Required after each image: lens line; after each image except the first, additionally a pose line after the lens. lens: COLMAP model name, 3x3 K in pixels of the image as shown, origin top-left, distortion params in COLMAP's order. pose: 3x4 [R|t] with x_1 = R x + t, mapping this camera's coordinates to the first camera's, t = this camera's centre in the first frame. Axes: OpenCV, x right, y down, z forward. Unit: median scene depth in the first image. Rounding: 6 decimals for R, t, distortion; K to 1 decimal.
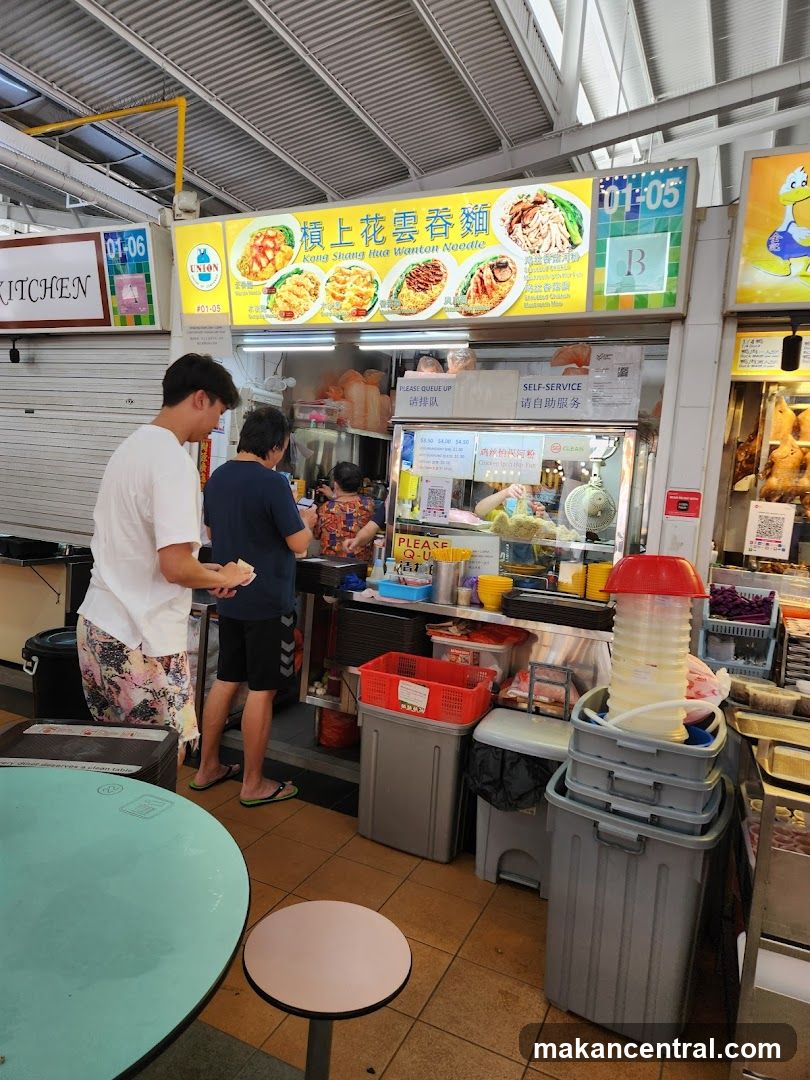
lens RADIAL K [[722.9, 0, 373.3], [0, 722.9, 535.7], [0, 0, 1]] dist [0.094524, -0.088184]
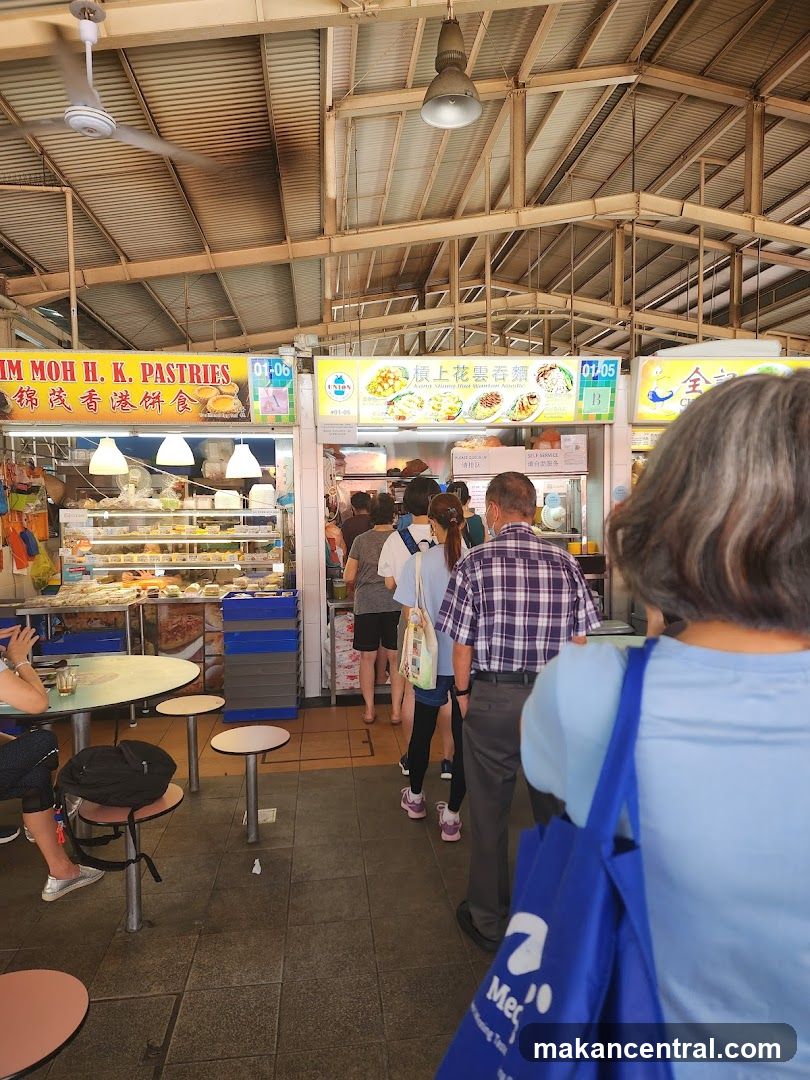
lens RADIAL K [[713.2, 0, 405.0], [0, 713.2, 540.0], [0, 0, 1]] dist [0.138630, -0.161808]
pose [[0.832635, -0.112782, 0.542216, -1.108692], [0.122651, 0.992286, 0.018052, -0.061922], [-0.540069, 0.051472, 0.840045, -0.379919]]
